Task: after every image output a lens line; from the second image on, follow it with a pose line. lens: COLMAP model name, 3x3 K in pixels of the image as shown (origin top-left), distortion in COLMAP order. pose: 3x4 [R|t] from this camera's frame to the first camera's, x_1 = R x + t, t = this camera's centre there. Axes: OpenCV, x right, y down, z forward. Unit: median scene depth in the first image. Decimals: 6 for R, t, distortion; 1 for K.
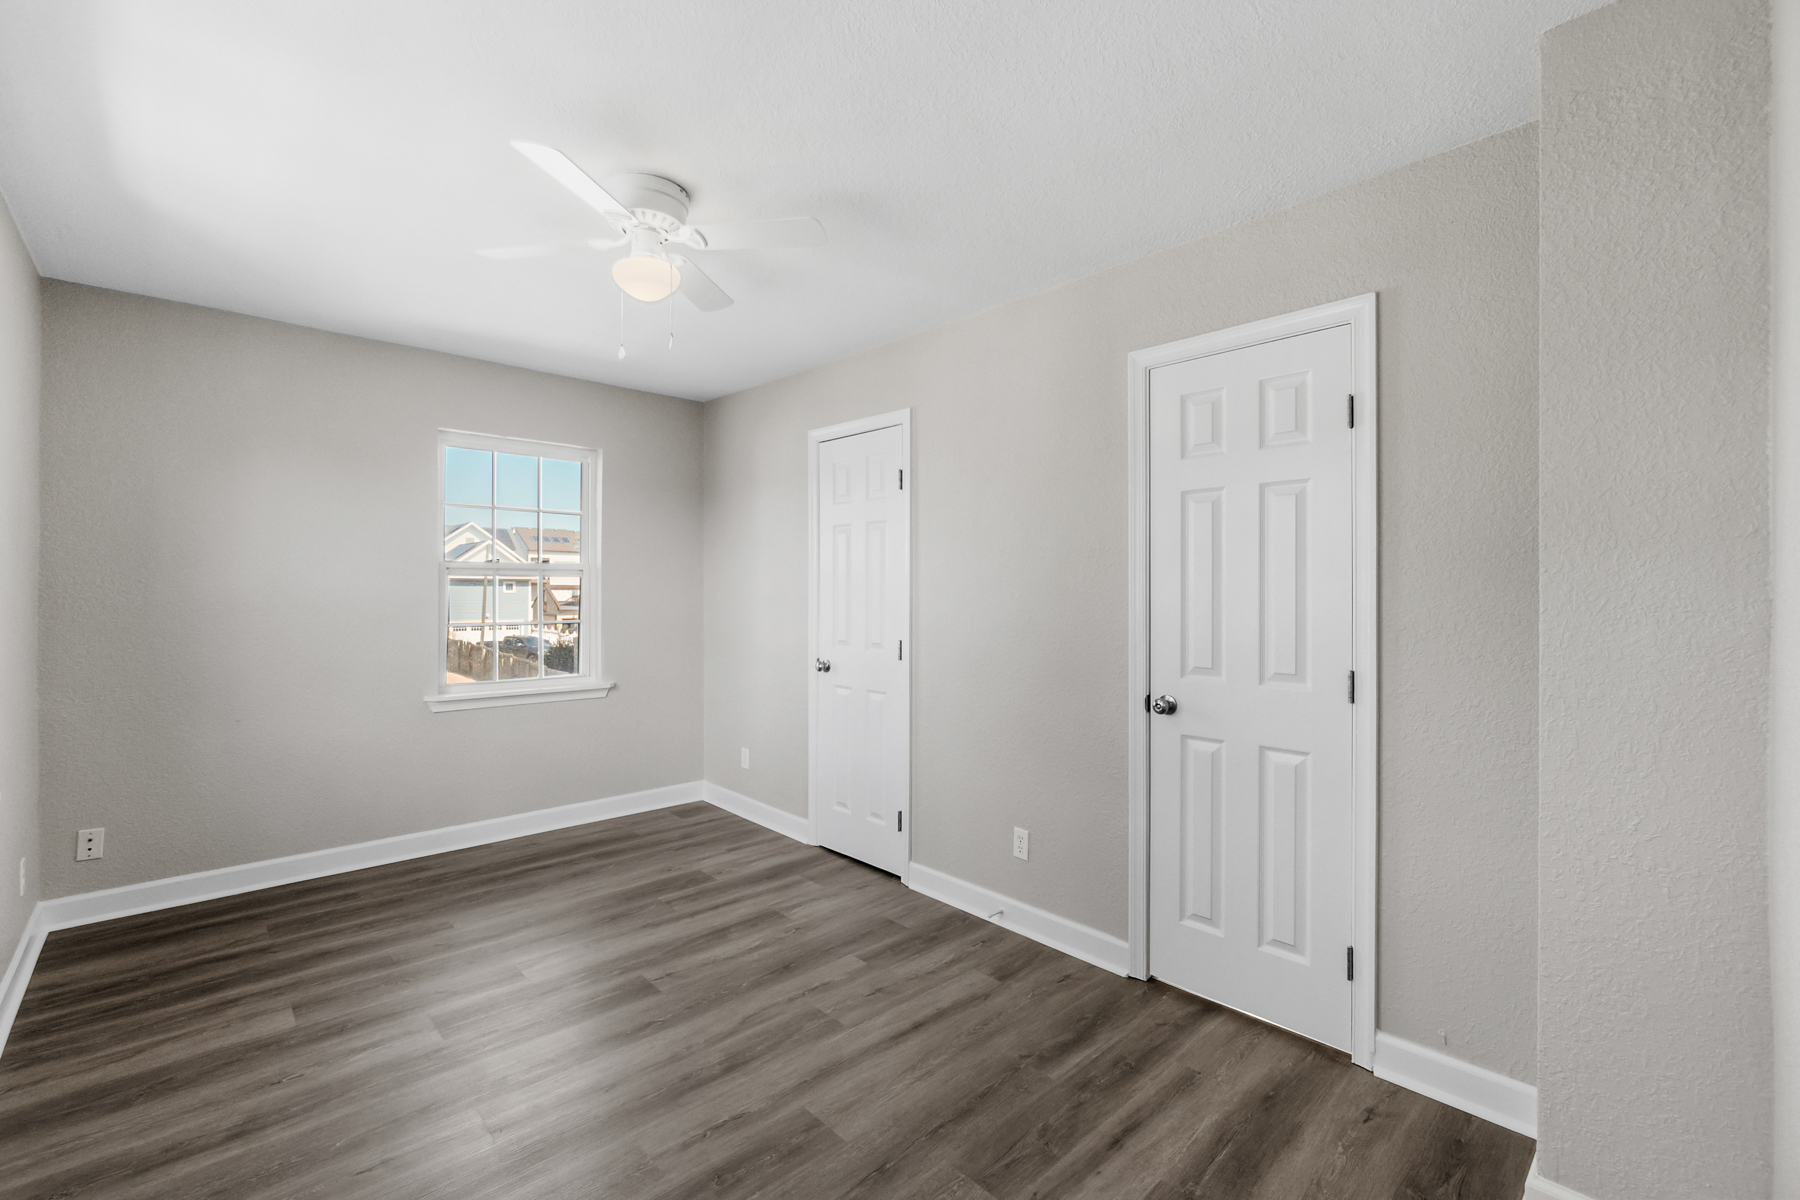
lens RADIAL K [[772.8, 0, 900.0], [0, 772.8, 600.0], [0, 0, 1]] dist [-0.000531, -0.000106]
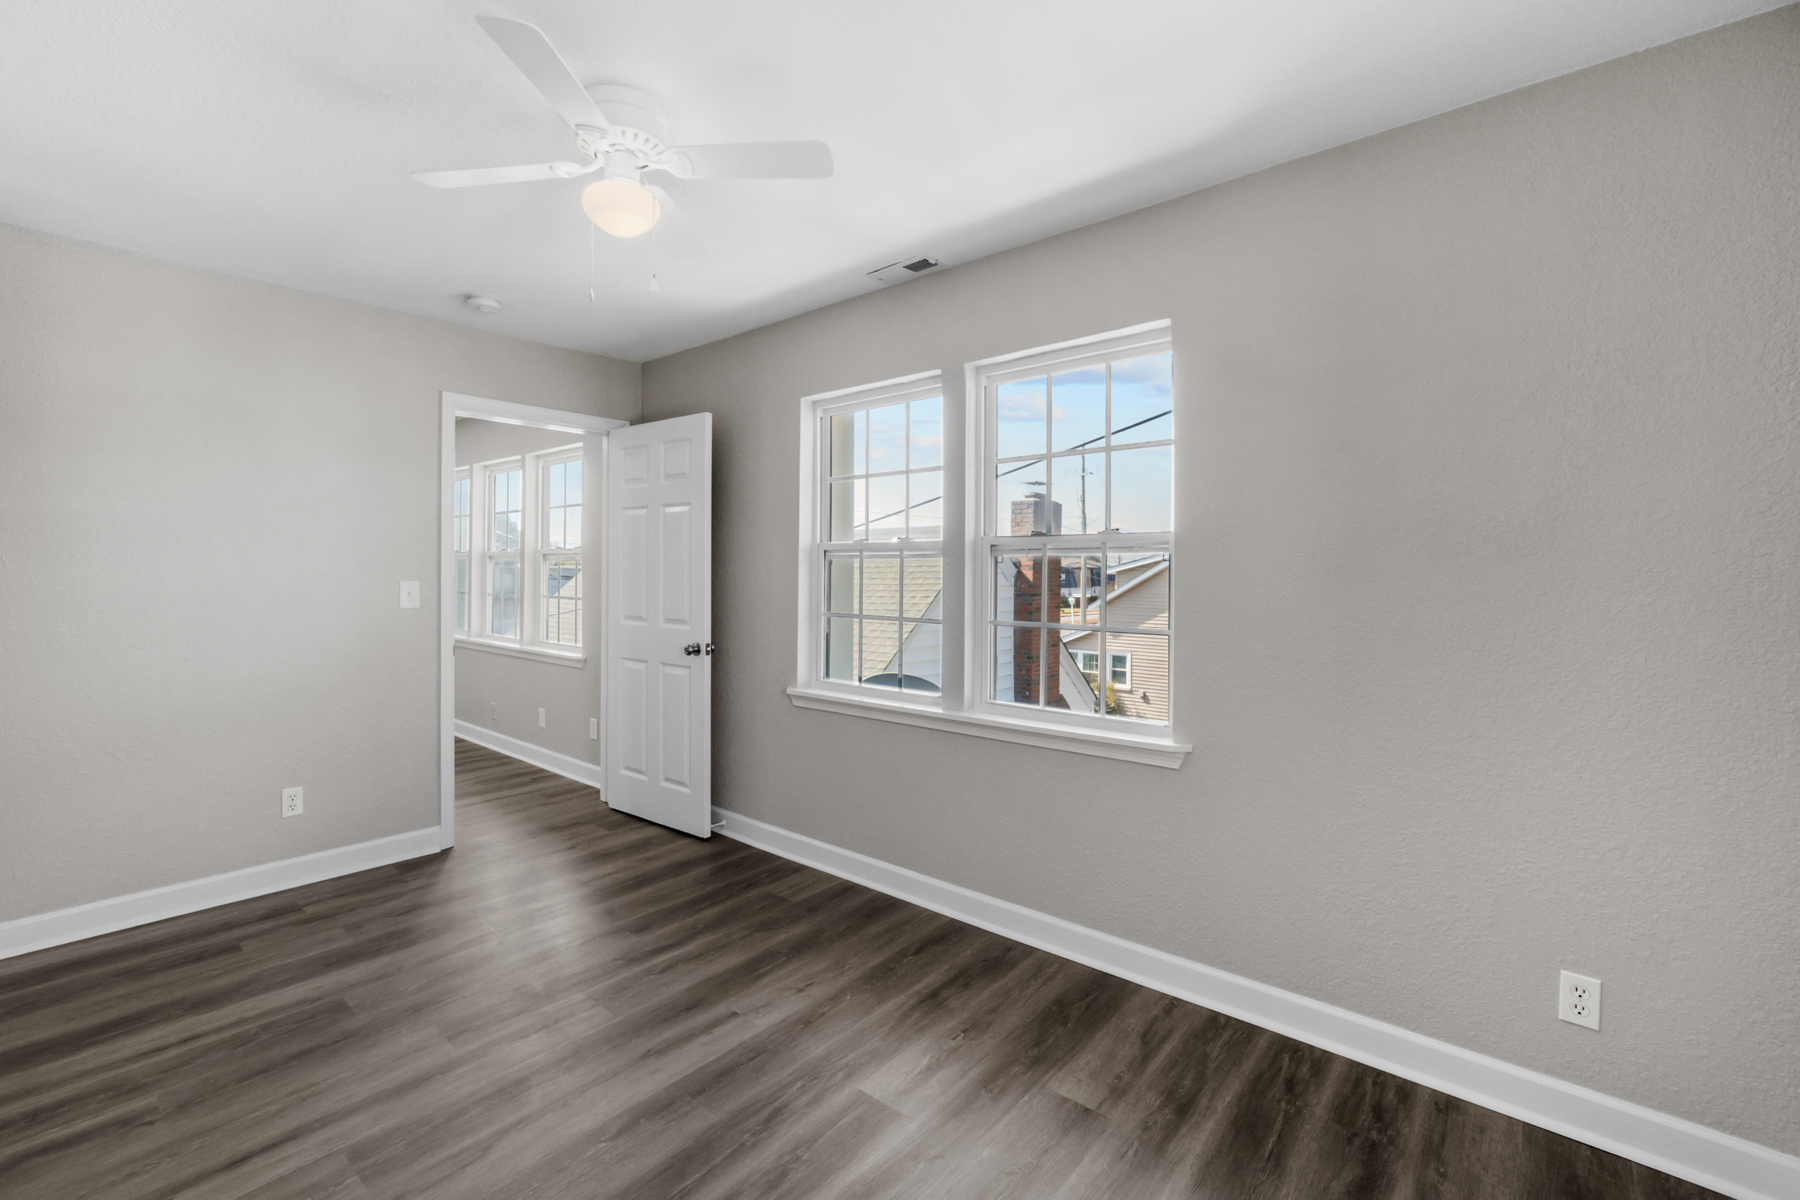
lens RADIAL K [[777.0, 0, 897.8], [0, 777.0, 566.2], [0, 0, 1]] dist [-0.000586, -0.000502]
pose [[-0.993791, -0.010329, -0.110779, -0.479520], [-0.011202, 0.999911, 0.007262, -0.024564], [0.110694, 0.008458, -0.993819, 1.683500]]
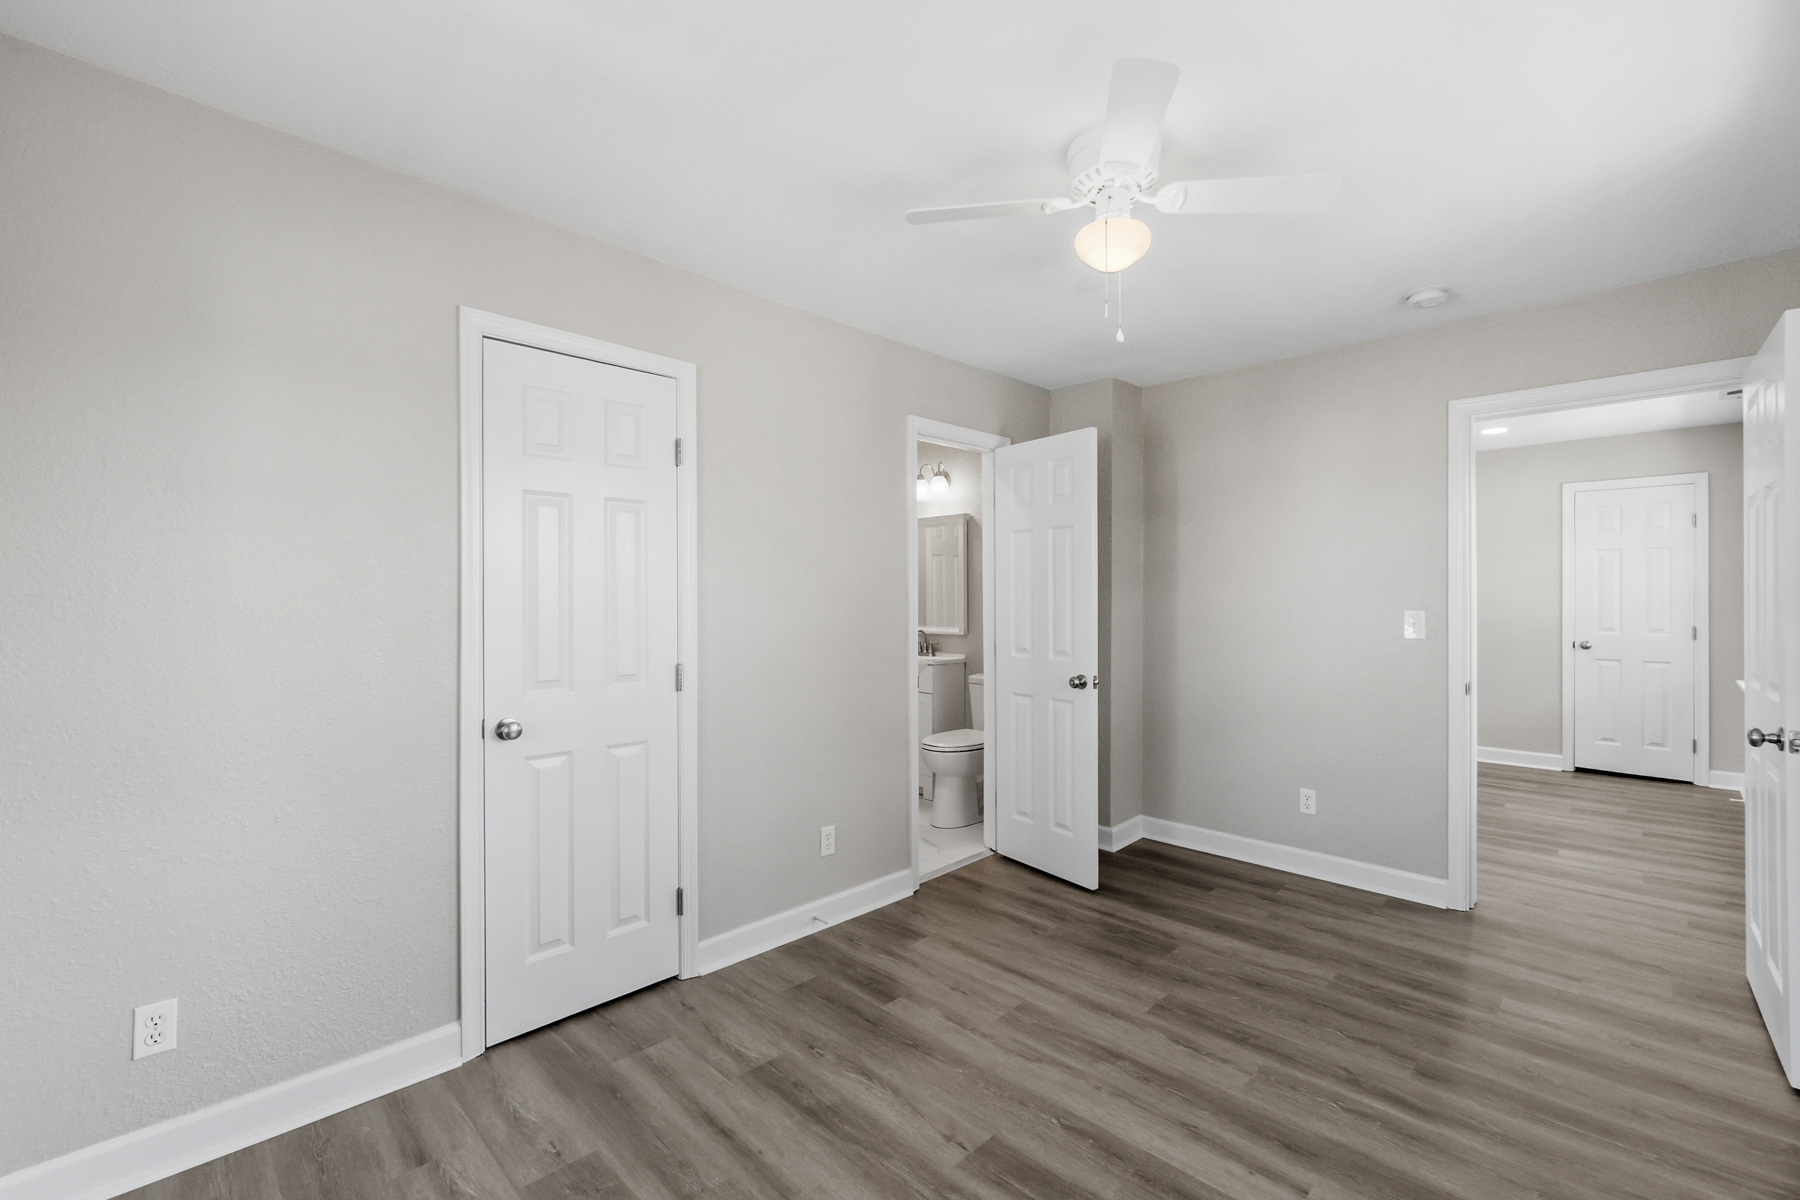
lens RADIAL K [[771.4, 0, 894.8], [0, 771.4, 605.8], [0, 0, 1]] dist [-0.000192, 0.000472]
pose [[-0.029164, -0.014363, 0.999471, -1.060339], [0.014248, 0.999789, 0.014783, -0.018709], [-0.999473, 0.014672, -0.028953, 1.124726]]
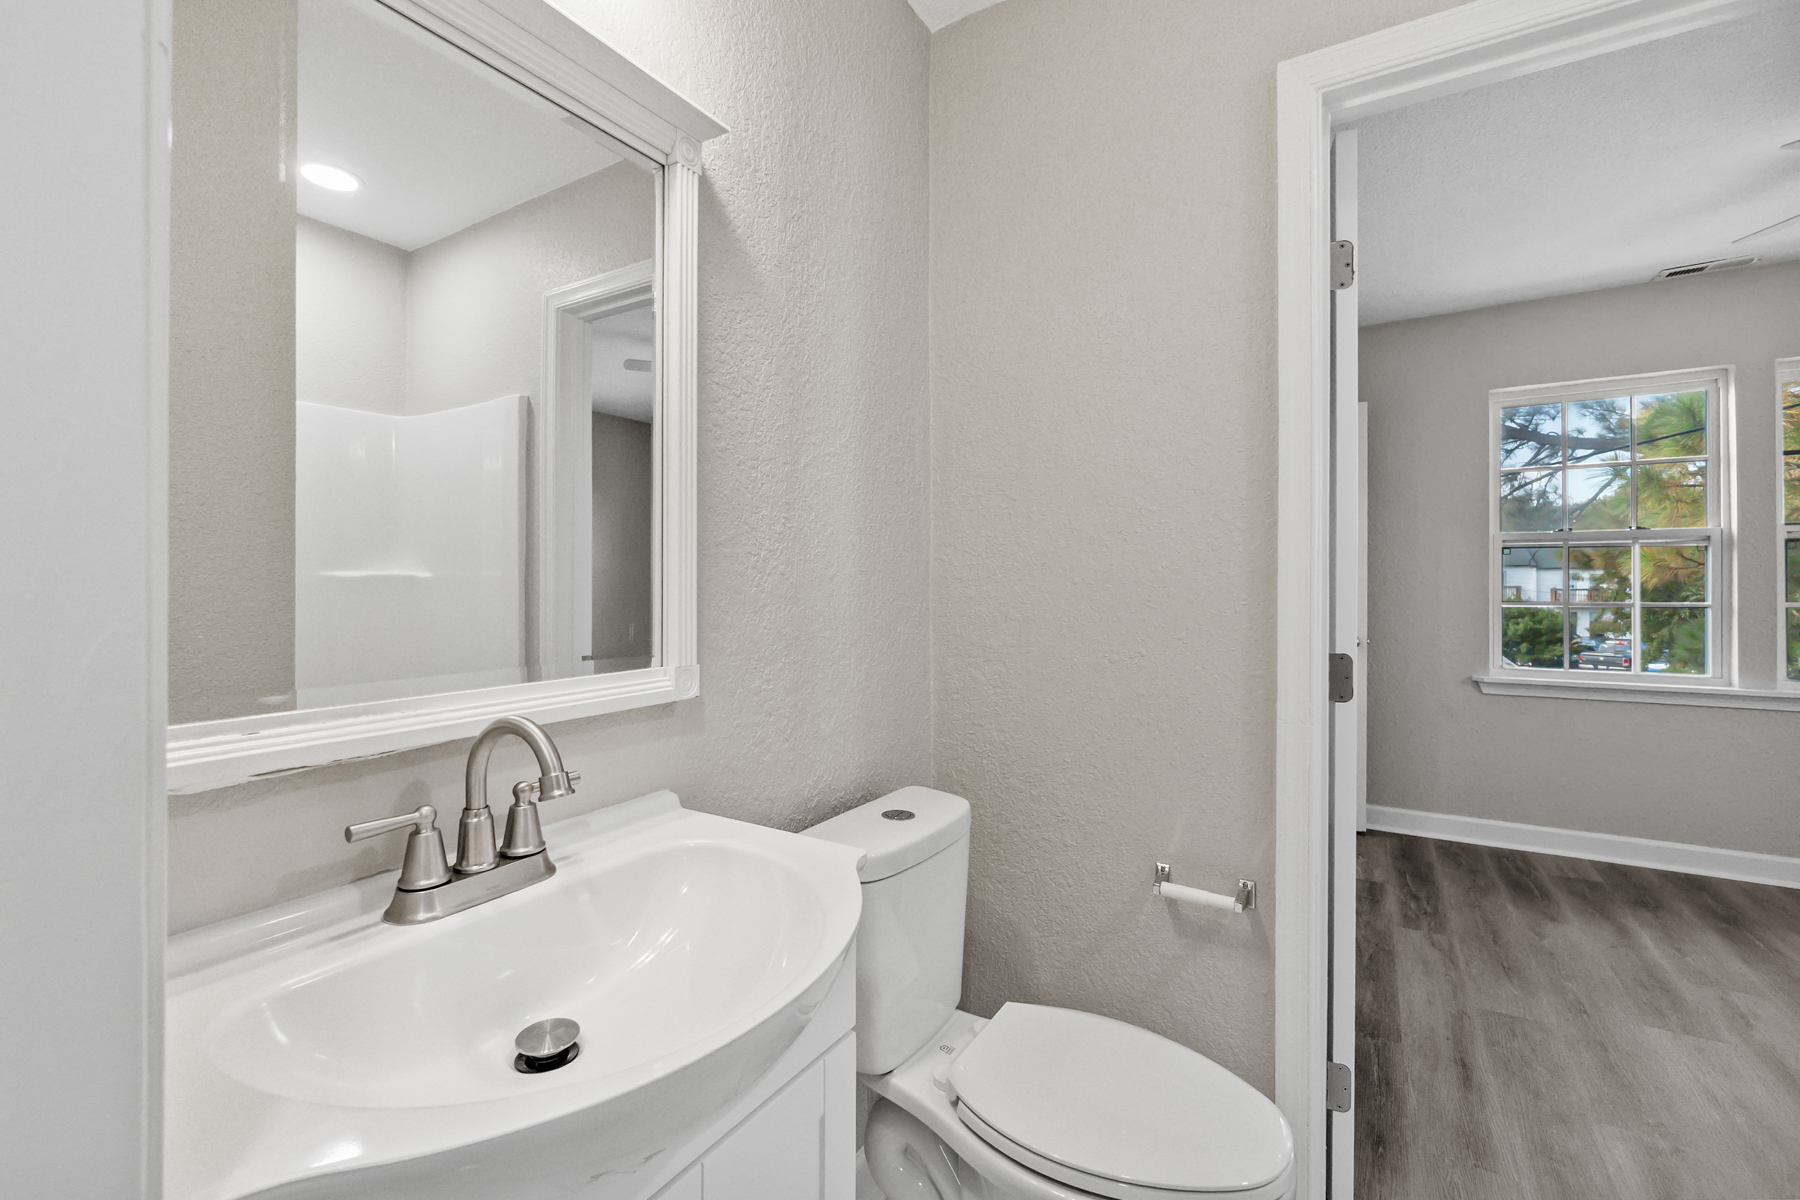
lens RADIAL K [[777.0, 0, 897.8], [0, 777.0, 566.2], [0, 0, 1]] dist [-0.000586, -0.000502]
pose [[-0.962656, -0.008057, -0.270608, 0.975868], [-0.007704, 0.999968, -0.002364, 0.020863], [0.270618, -0.000191, -0.962687, 1.341568]]
